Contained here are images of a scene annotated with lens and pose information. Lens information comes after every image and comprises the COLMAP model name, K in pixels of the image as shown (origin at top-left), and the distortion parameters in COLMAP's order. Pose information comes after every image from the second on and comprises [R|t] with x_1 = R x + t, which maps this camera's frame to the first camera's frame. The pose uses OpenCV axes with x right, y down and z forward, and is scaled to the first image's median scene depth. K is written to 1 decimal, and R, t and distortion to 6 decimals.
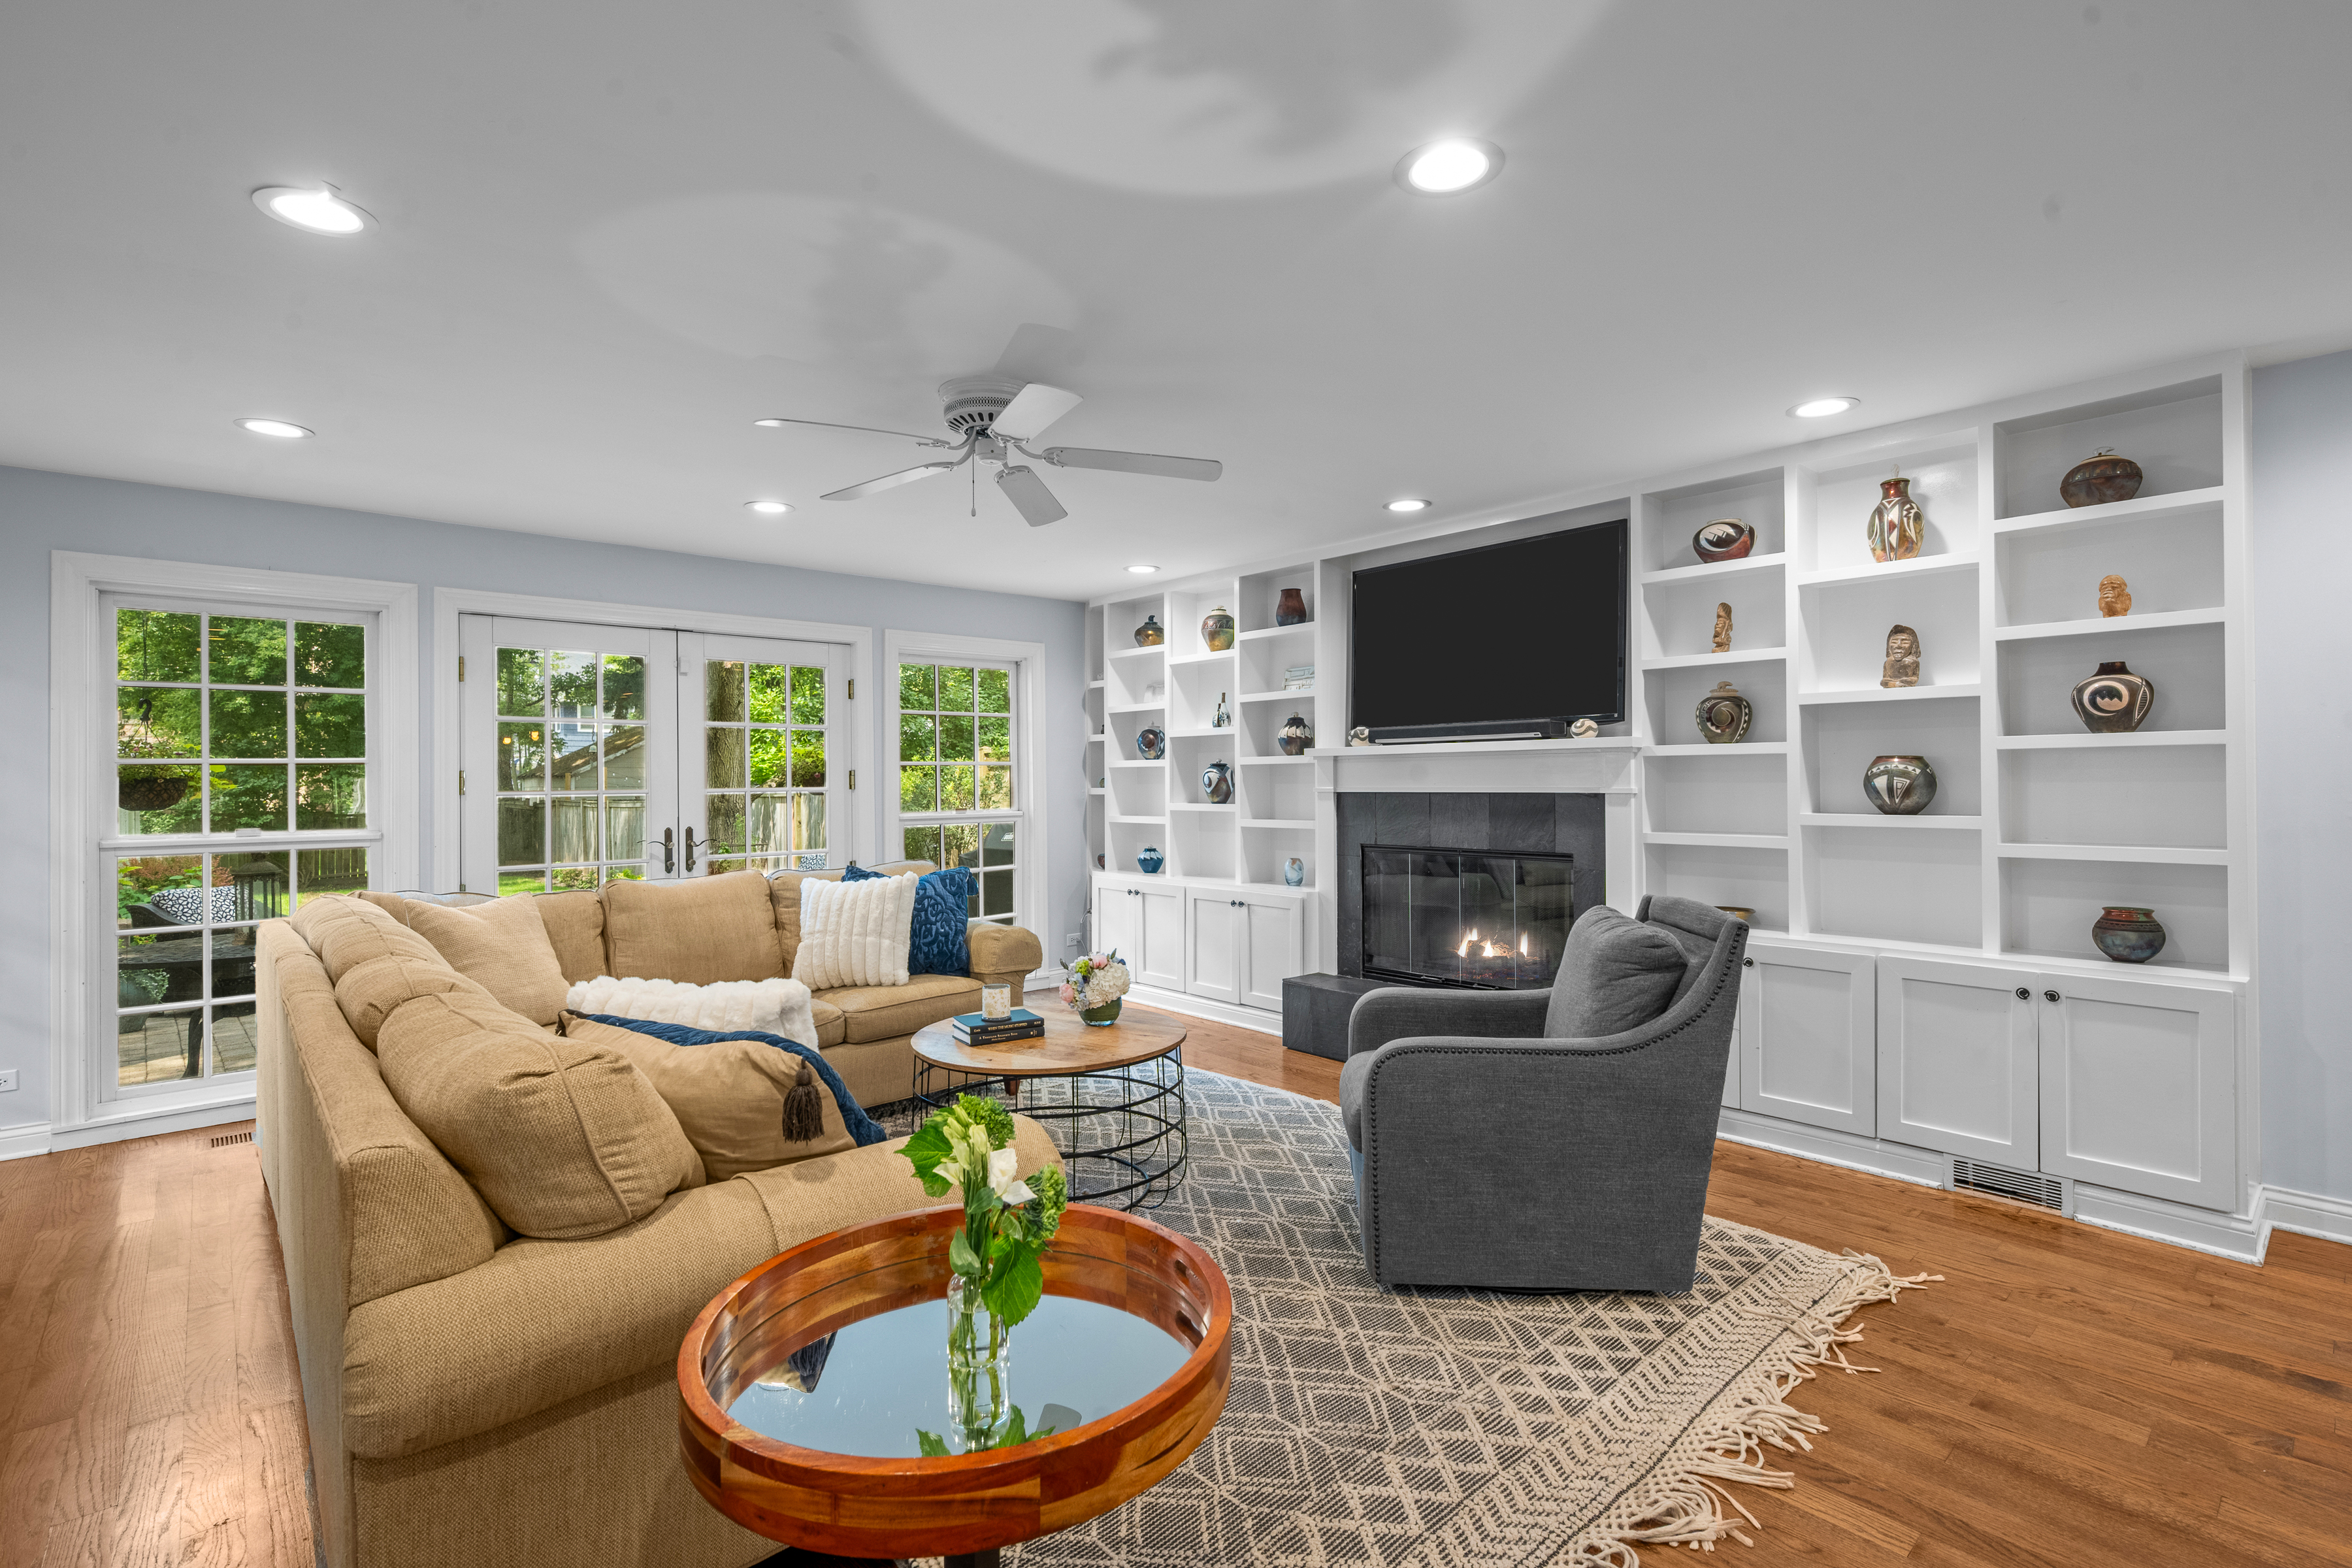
lens RADIAL K [[1065.7, 0, 1184.0], [0, 1065.7, 784.7], [0, 0, 1]] dist [0.000732, -0.000978]
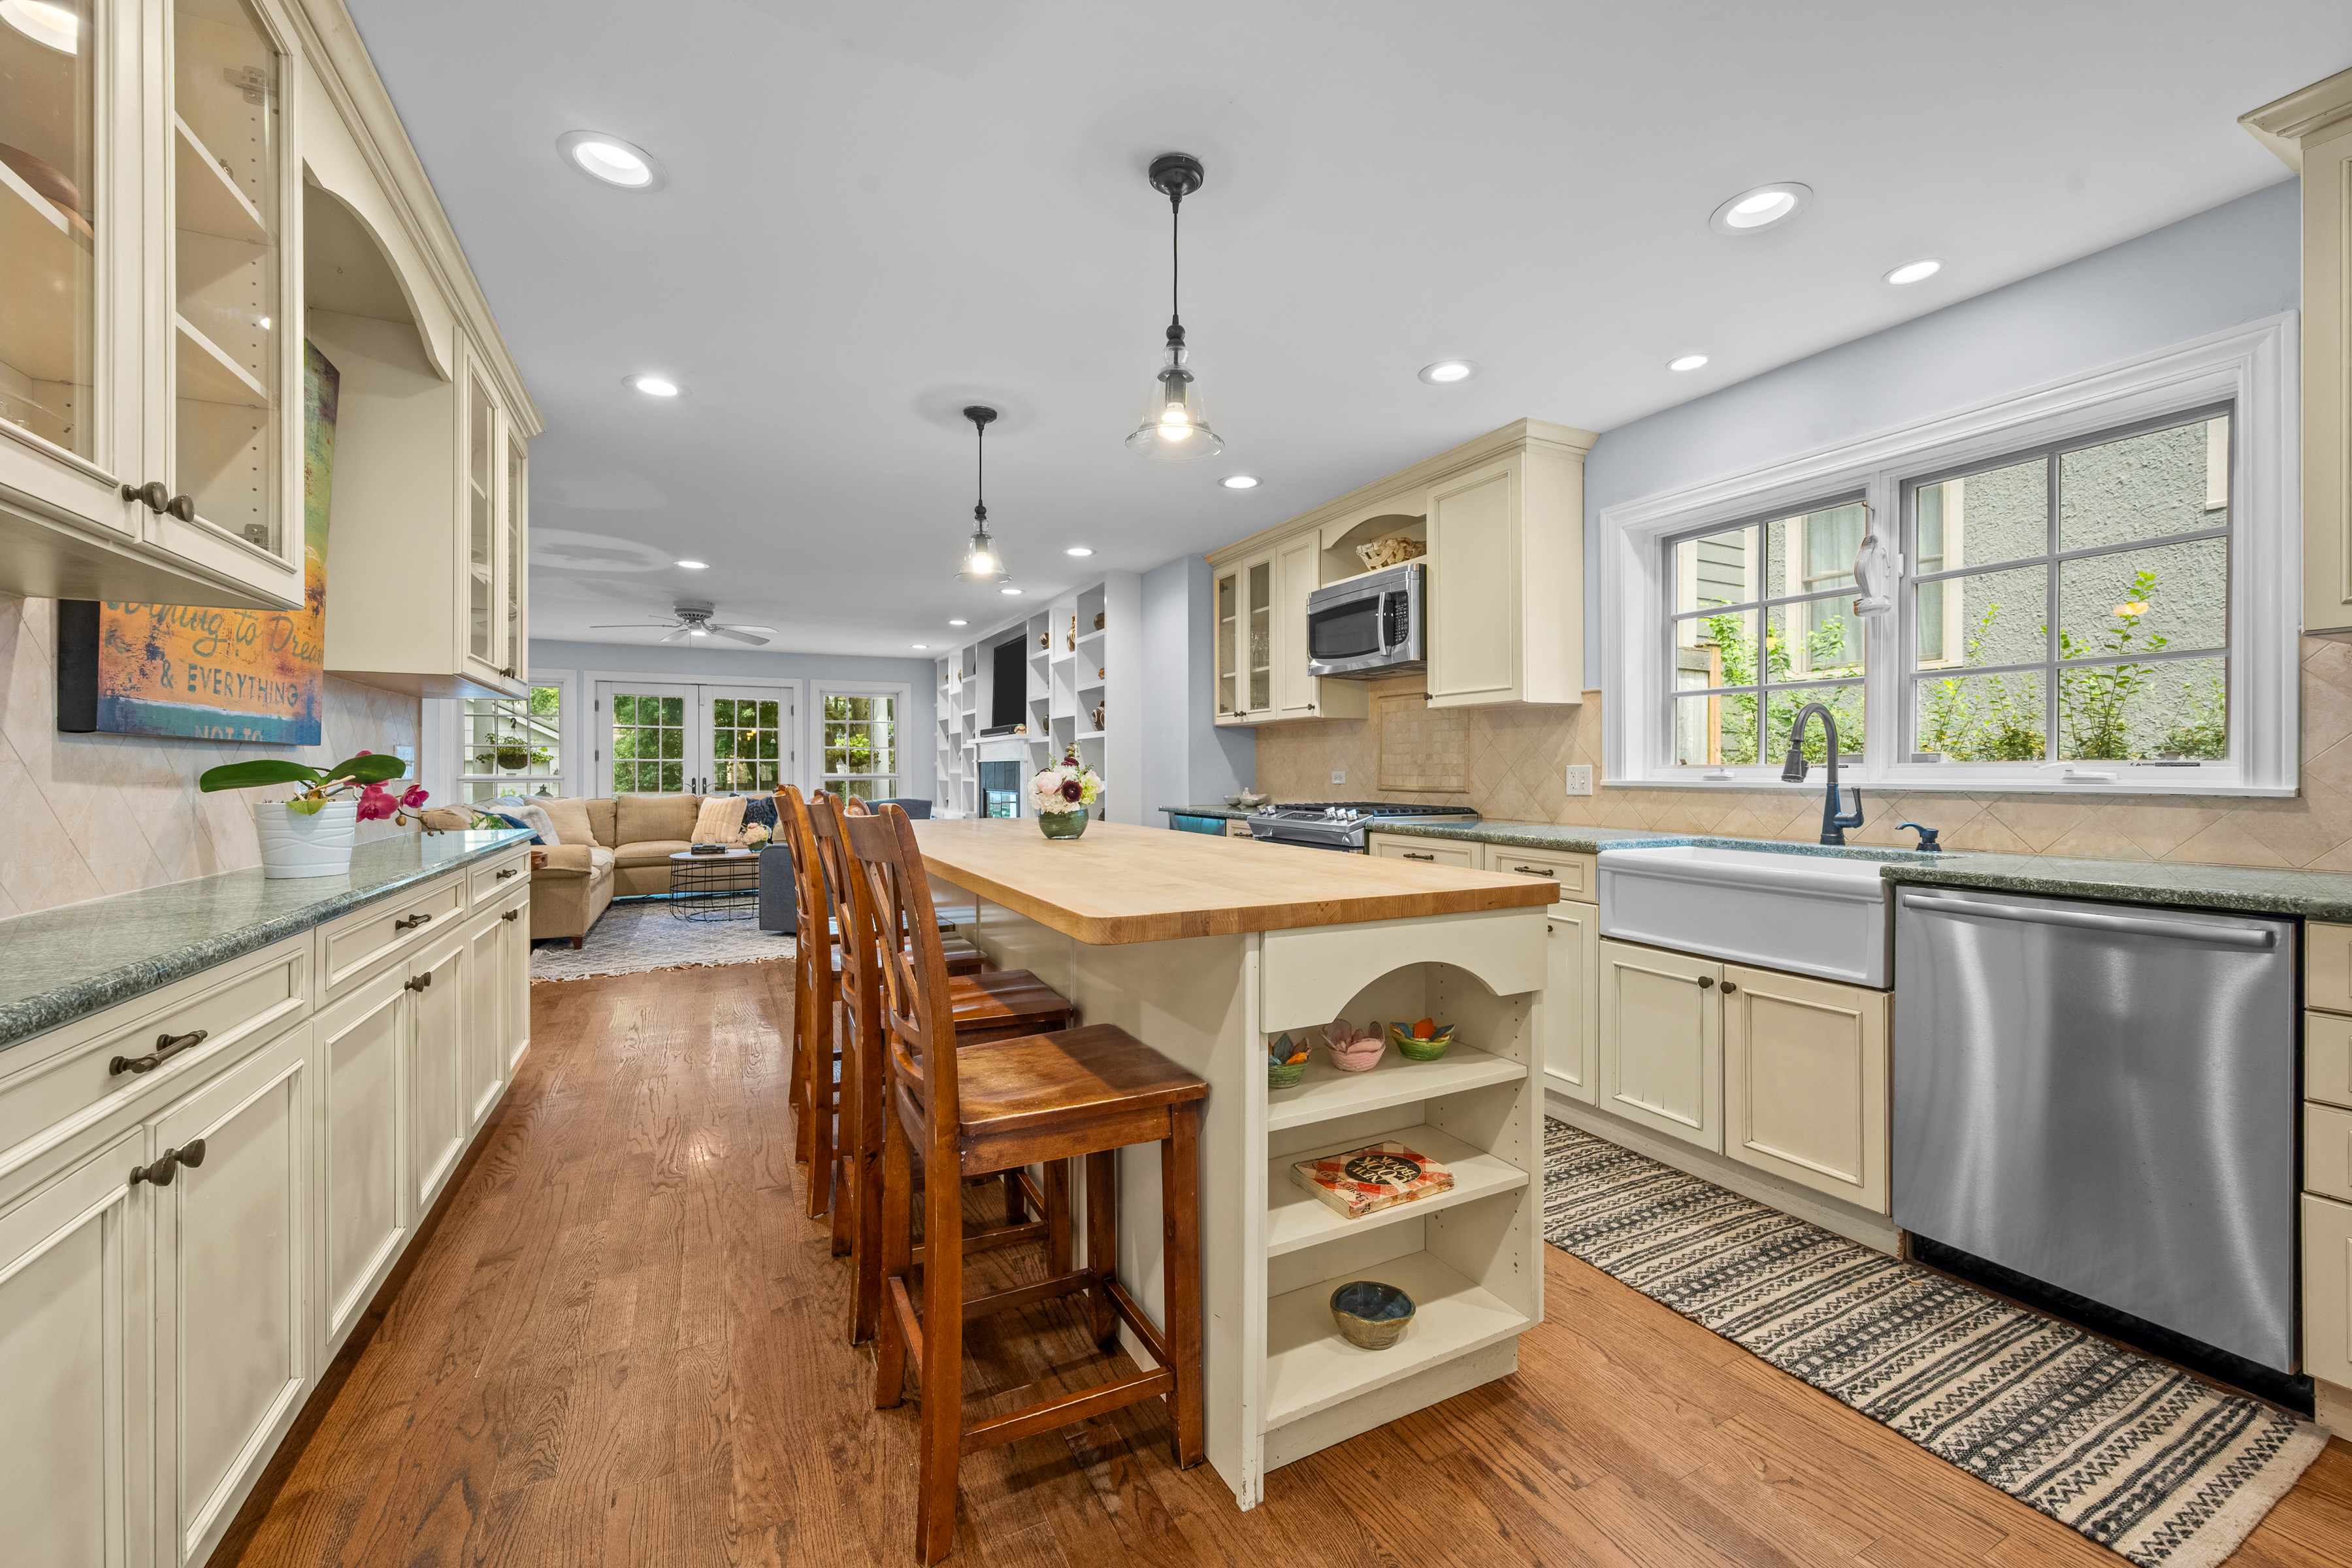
lens RADIAL K [[931.4, 0, 1179.6], [0, 931.4, 768.5], [0, 0, 1]] dist [-0.002130, 0.000317]
pose [[0.965179, 0.005133, -0.261540, 1.184003], [-0.006258, 0.999974, -0.003470, 0.028123], [0.261516, 0.004986, 0.965186, -0.678174]]
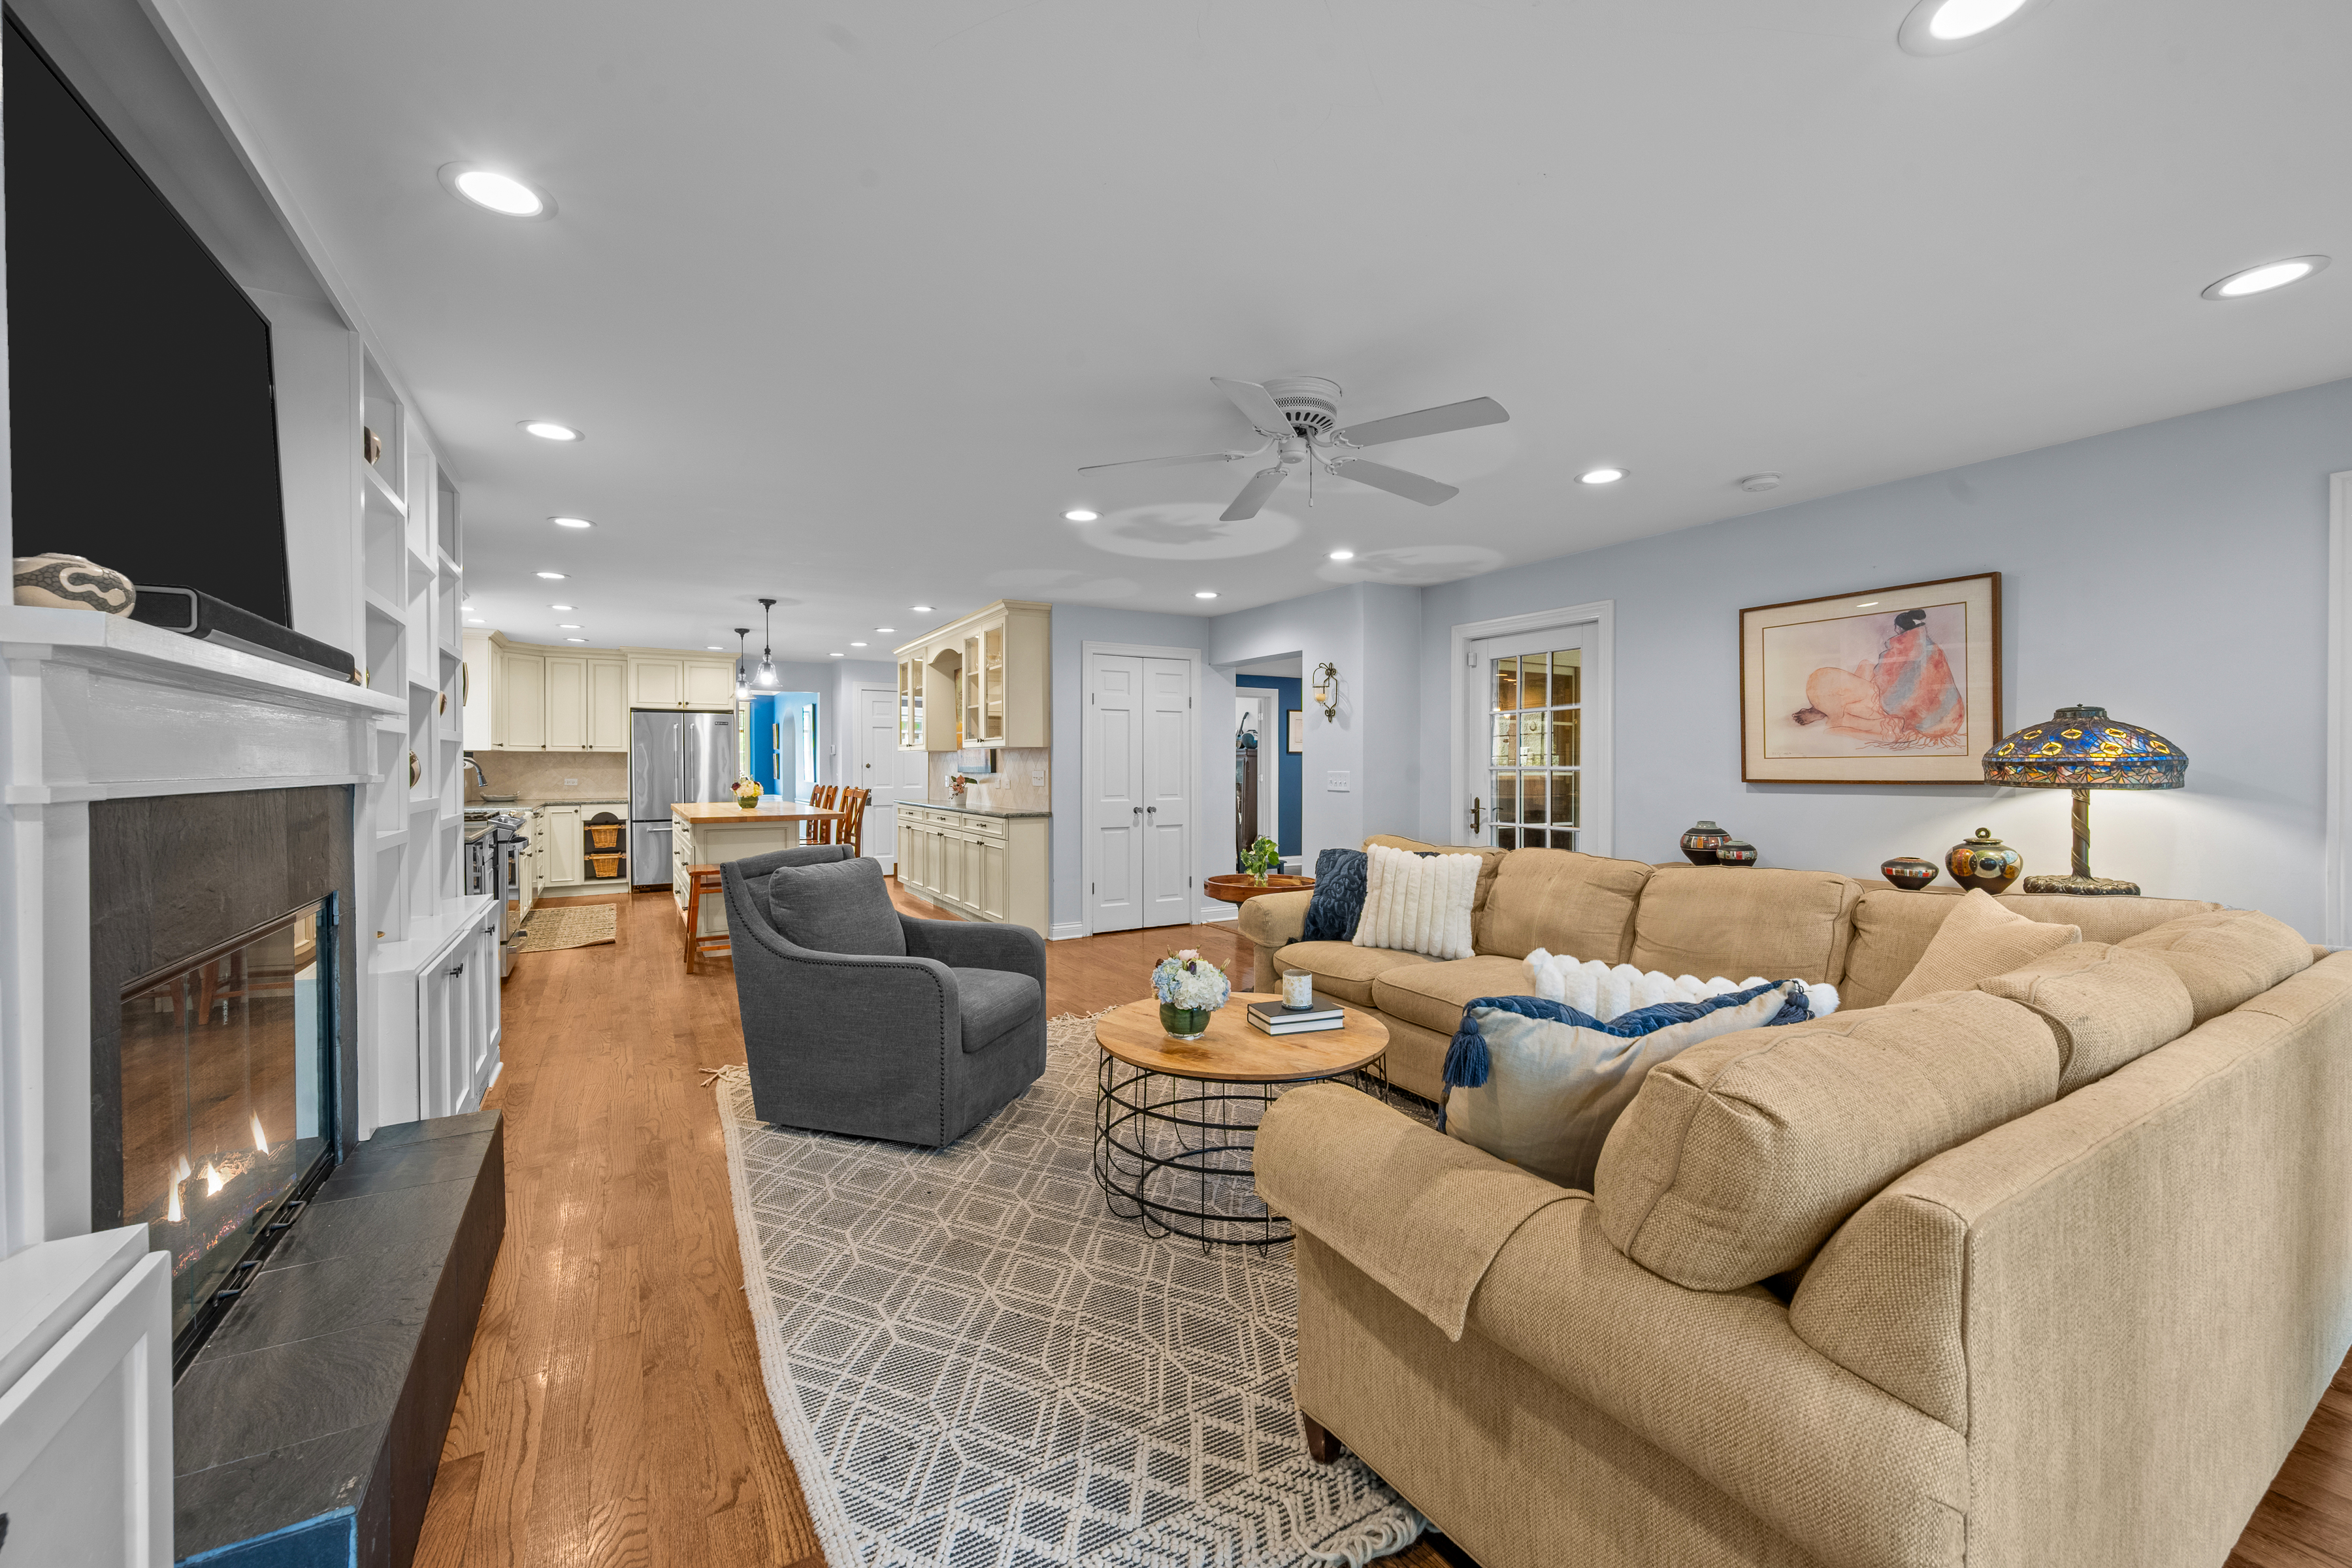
lens RADIAL K [[931.4, 0, 1175.7], [0, 931.4, 772.4], [0, 0, 1]] dist [-0.002130, 0.000317]
pose [[-0.979331, 0.005865, 0.202181, -0.189423], [0.007720, 0.999935, 0.008385, 0.002120], [-0.202118, 0.009772, -0.979312, 1.458796]]
